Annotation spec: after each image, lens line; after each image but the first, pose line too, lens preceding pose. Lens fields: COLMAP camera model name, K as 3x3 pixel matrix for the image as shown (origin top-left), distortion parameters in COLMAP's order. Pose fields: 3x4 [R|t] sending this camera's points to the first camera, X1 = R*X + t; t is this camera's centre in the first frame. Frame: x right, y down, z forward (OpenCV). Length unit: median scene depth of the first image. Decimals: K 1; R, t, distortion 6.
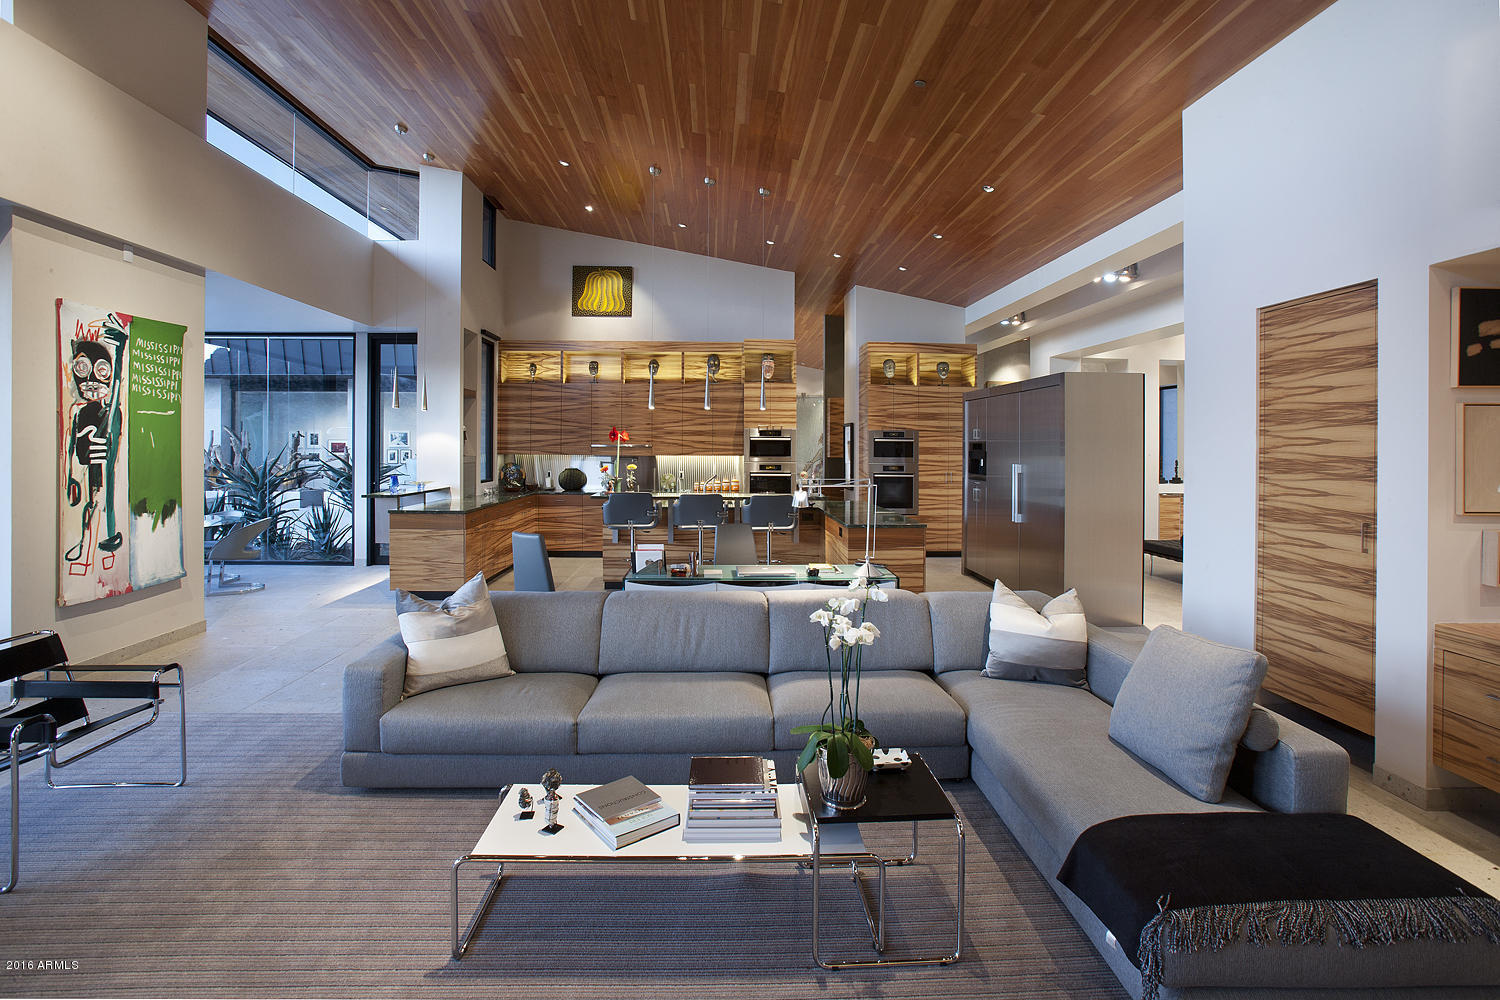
lens RADIAL K [[696.8, 0, 738.7], [0, 696.8, 444.4], [0, 0, 1]] dist [0.001088, 0.000033]
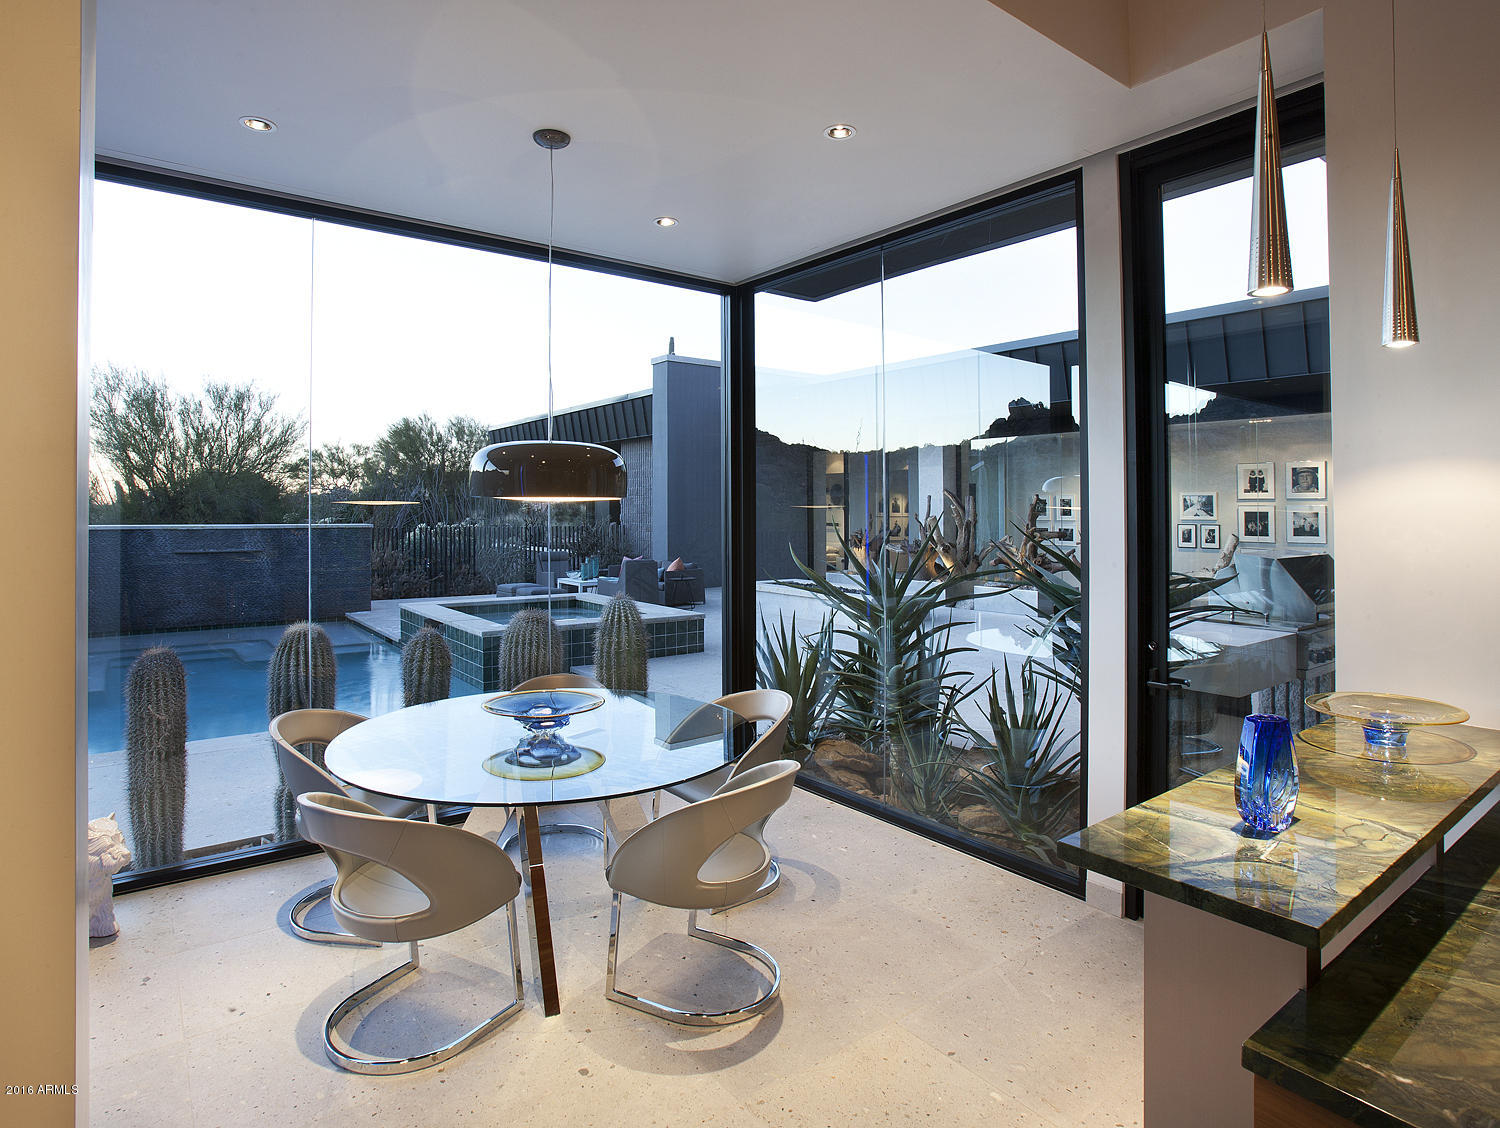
lens RADIAL K [[838.9, 0, 754.0], [0, 838.9, 560.5], [0, 0, 1]] dist [-0.001704, -0.000111]
pose [[0.597363, 0.043048, -0.800815, -0.204467], [0.001352, 0.998503, 0.054683, -0.001441], [0.801970, -0.033748, 0.596411, 0.394242]]
